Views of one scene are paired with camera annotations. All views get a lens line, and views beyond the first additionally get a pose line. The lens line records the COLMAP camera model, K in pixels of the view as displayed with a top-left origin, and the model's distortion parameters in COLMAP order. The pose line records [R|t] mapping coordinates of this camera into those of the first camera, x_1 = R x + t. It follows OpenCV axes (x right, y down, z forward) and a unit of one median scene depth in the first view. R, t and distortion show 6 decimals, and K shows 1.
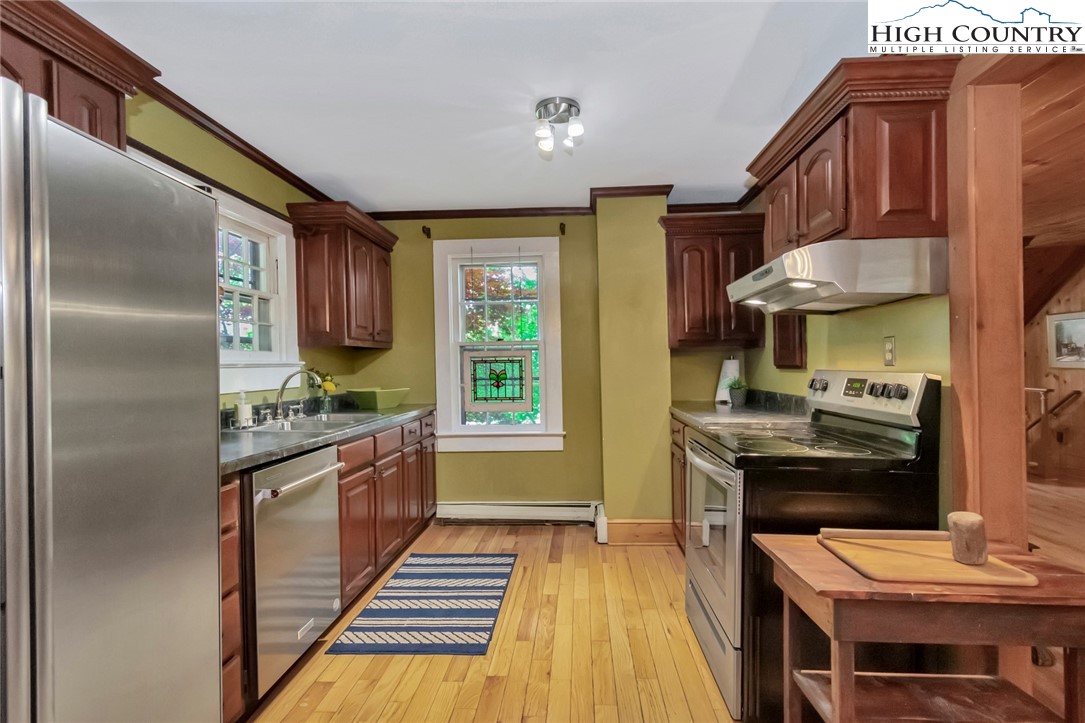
lens RADIAL K [[512.3, 0, 545.1], [0, 512.3, 374.3], [0, 0, 1]] dist [-0.000437, -0.000010]
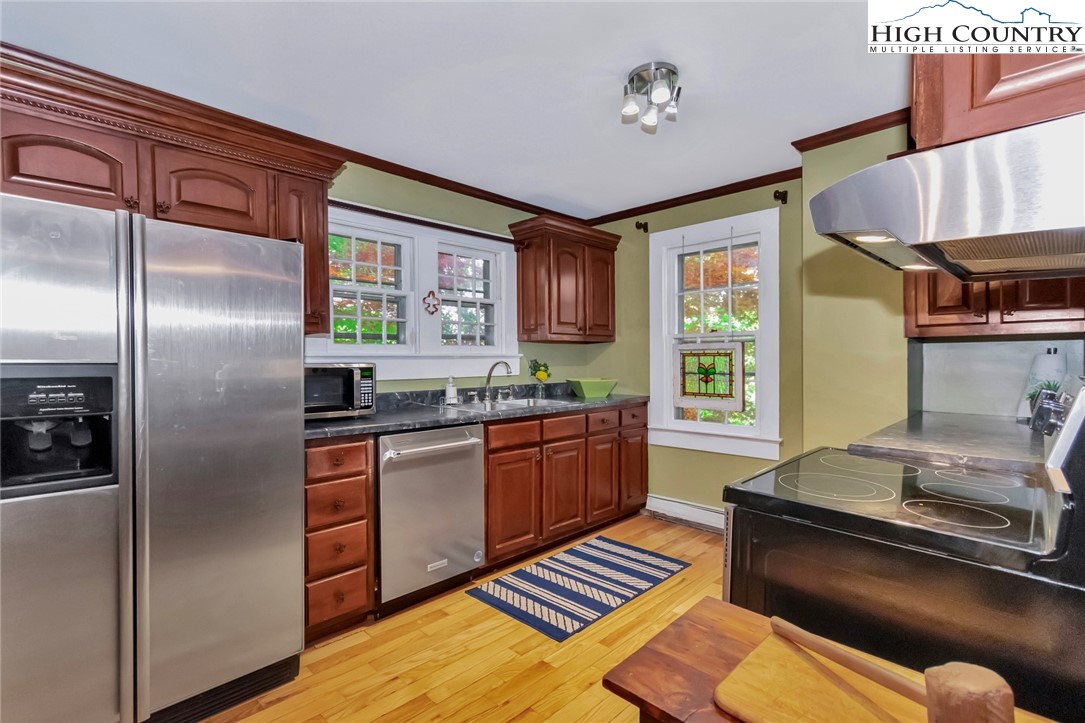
lens RADIAL K [[499.2, 0, 539.6], [0, 499.2, 367.1], [0, 0, 1]] dist [0.000273, -0.000085]
pose [[0.749082, 0.020546, -0.662158, 0.340459], [-0.017614, 0.999783, 0.011097, -0.008487], [0.662243, 0.003351, 0.749282, 0.151392]]
